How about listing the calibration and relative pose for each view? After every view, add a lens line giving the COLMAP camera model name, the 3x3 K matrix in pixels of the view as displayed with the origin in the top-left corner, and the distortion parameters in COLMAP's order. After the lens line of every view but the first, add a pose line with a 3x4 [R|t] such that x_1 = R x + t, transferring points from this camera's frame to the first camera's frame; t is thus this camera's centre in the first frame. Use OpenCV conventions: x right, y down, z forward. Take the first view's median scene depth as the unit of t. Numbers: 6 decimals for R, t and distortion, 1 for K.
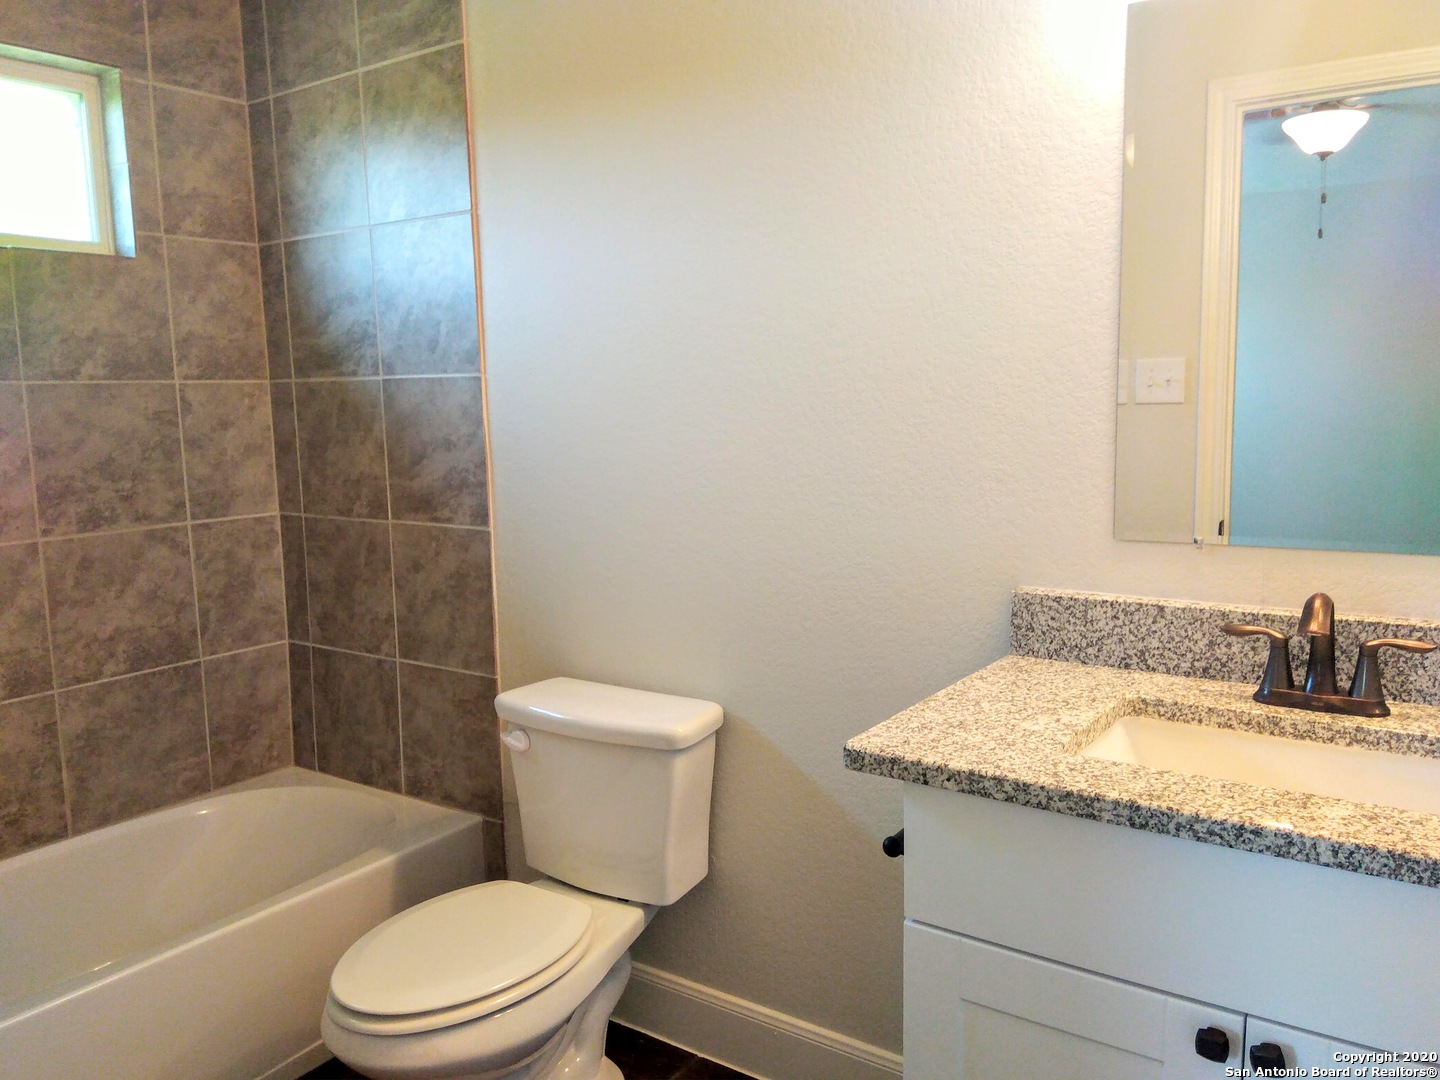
lens RADIAL K [[1094.4, 0, 733.2], [0, 1094.4, 540.1], [0, 0, 1]] dist [0.102312, -0.171341]
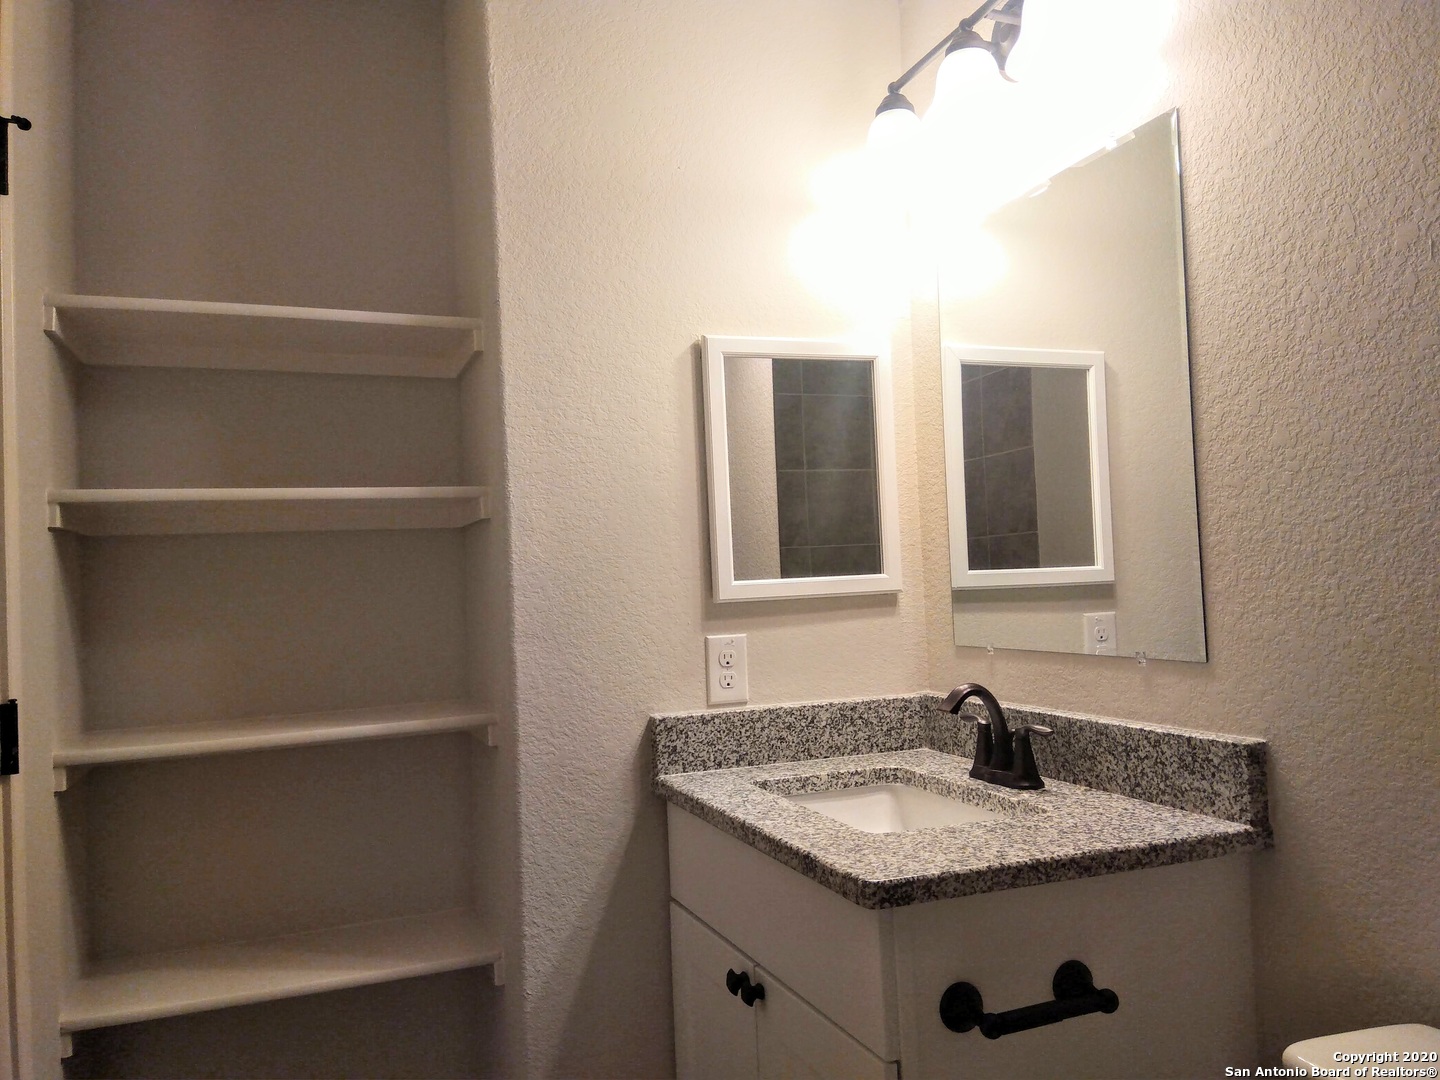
lens RADIAL K [[1094.4, 0, 733.2], [0, 1094.4, 540.1], [0, 0, 1]] dist [0.102312, -0.171341]
pose [[0.828151, -0.038406, -0.559187, 0.888027], [-0.042268, 0.990530, -0.130630, 0.052885], [0.558908, 0.131817, 0.818685, -0.183743]]
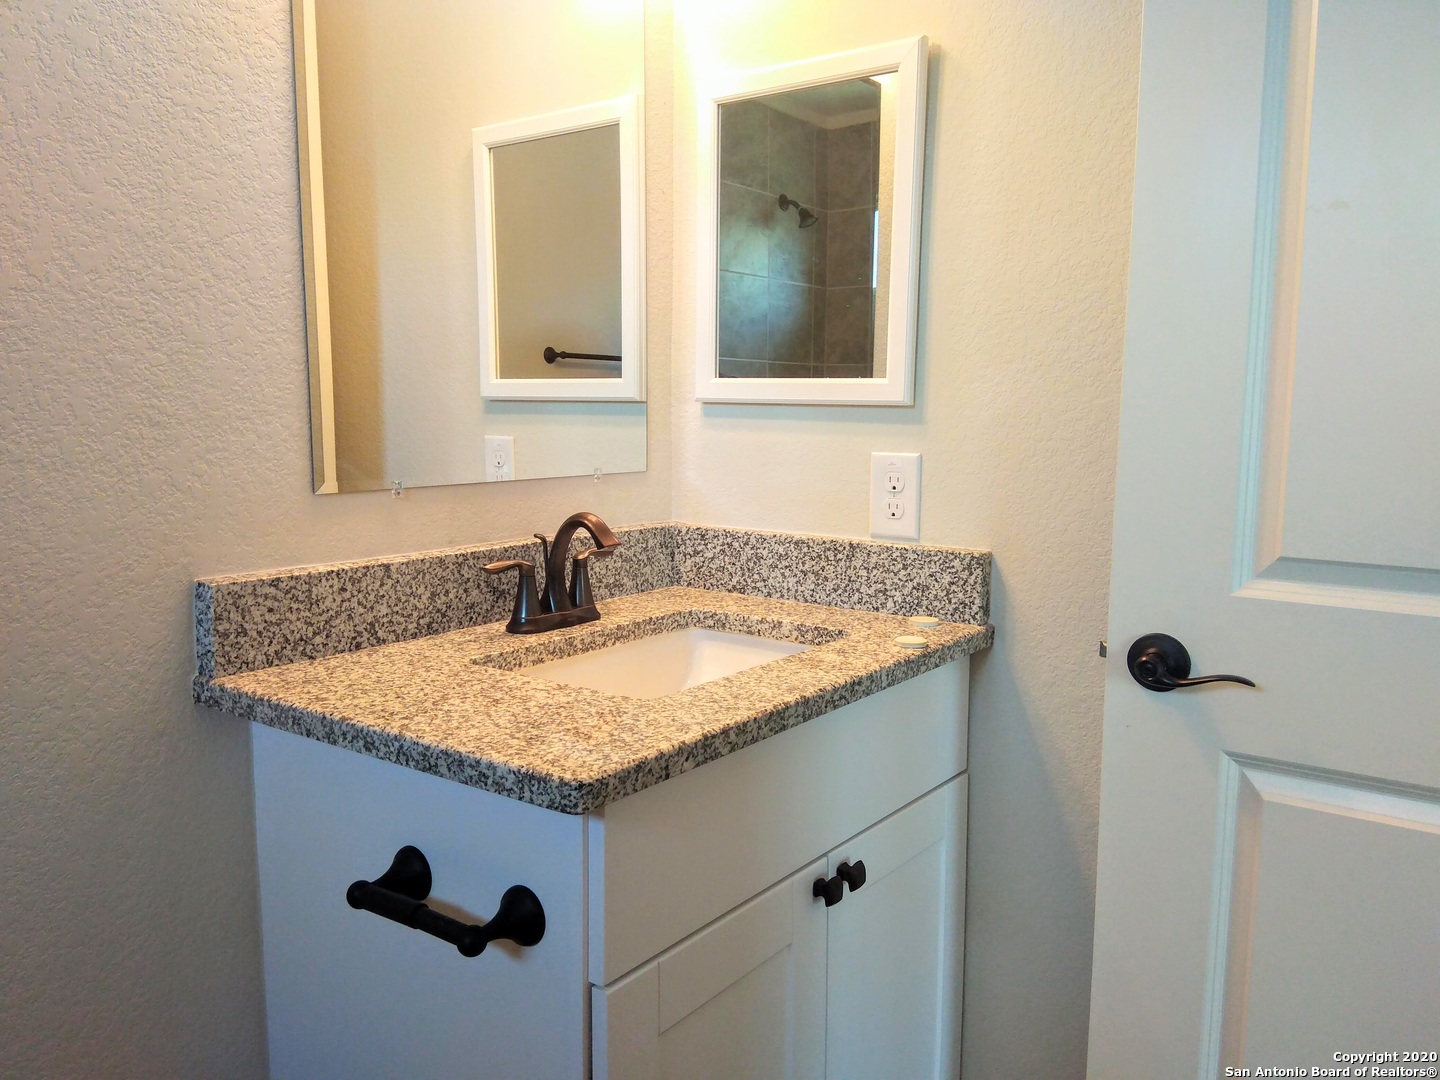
lens RADIAL K [[1094.4, 0, 733.2], [0, 1094.4, 540.1], [0, 0, 1]] dist [0.102312, -0.171341]
pose [[0.031651, -0.104521, 0.994019, -0.452420], [0.116280, 0.988149, 0.100202, -0.013194], [-0.992712, 0.112413, 0.043429, 0.707055]]
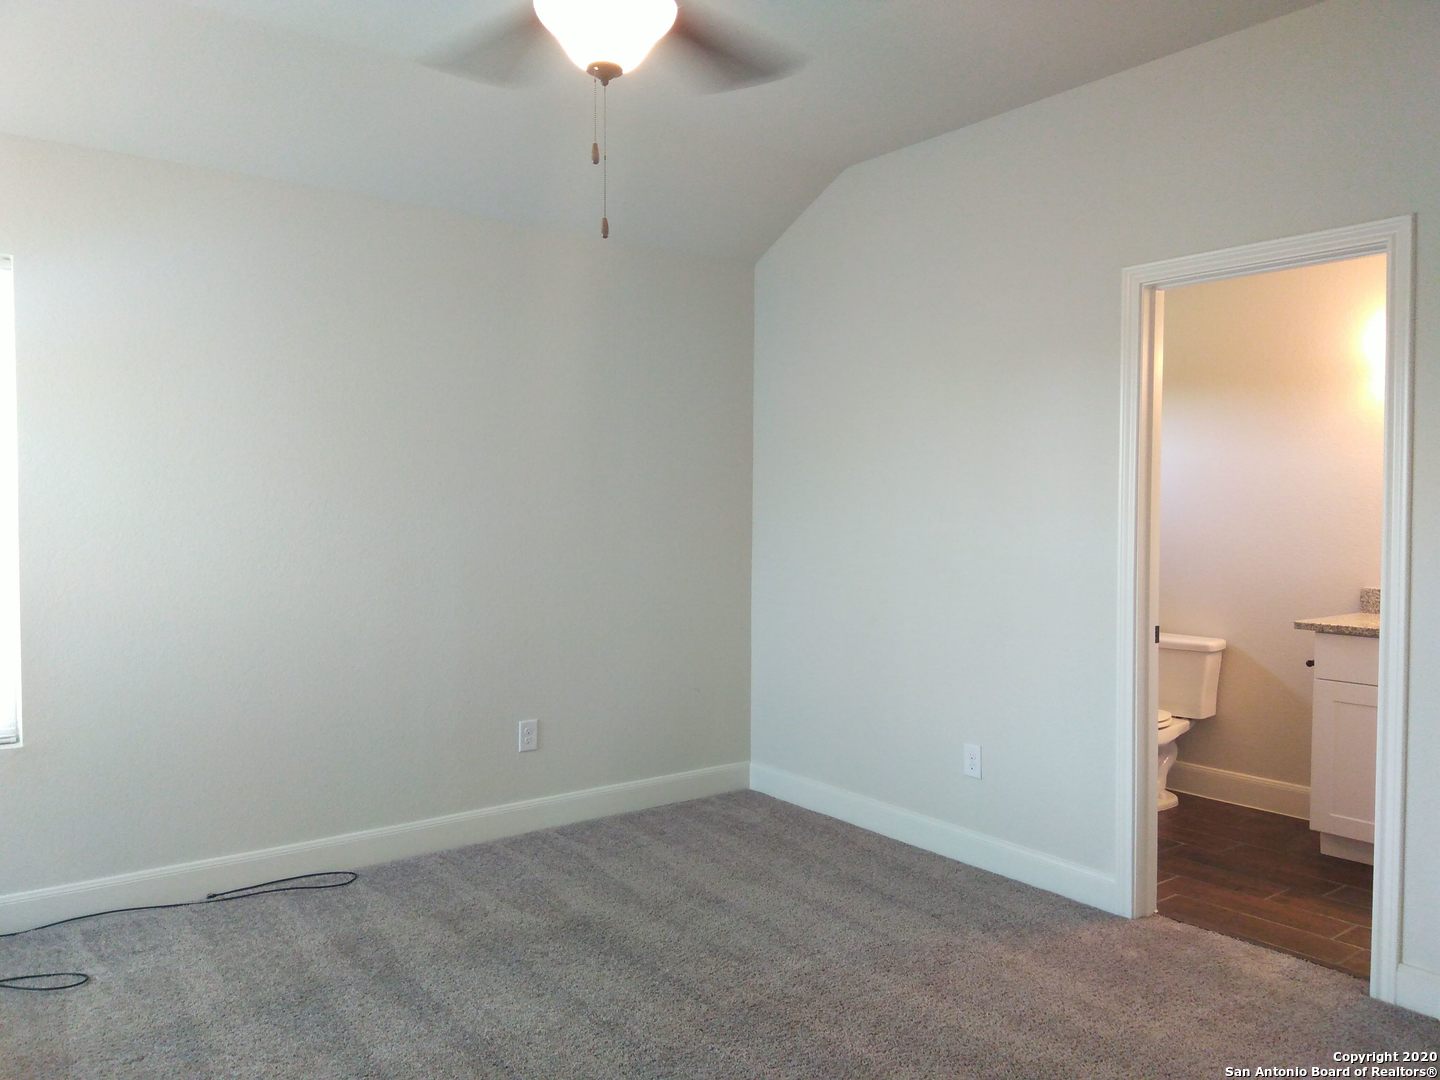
lens RADIAL K [[1094.4, 0, 733.2], [0, 1094.4, 540.1], [0, 0, 1]] dist [0.102312, -0.171341]
pose [[0.950146, 0.030341, -0.310325, -0.368615], [-0.058553, 0.994910, -0.082005, 0.254803], [0.306257, 0.096087, 0.947087, -2.092793]]
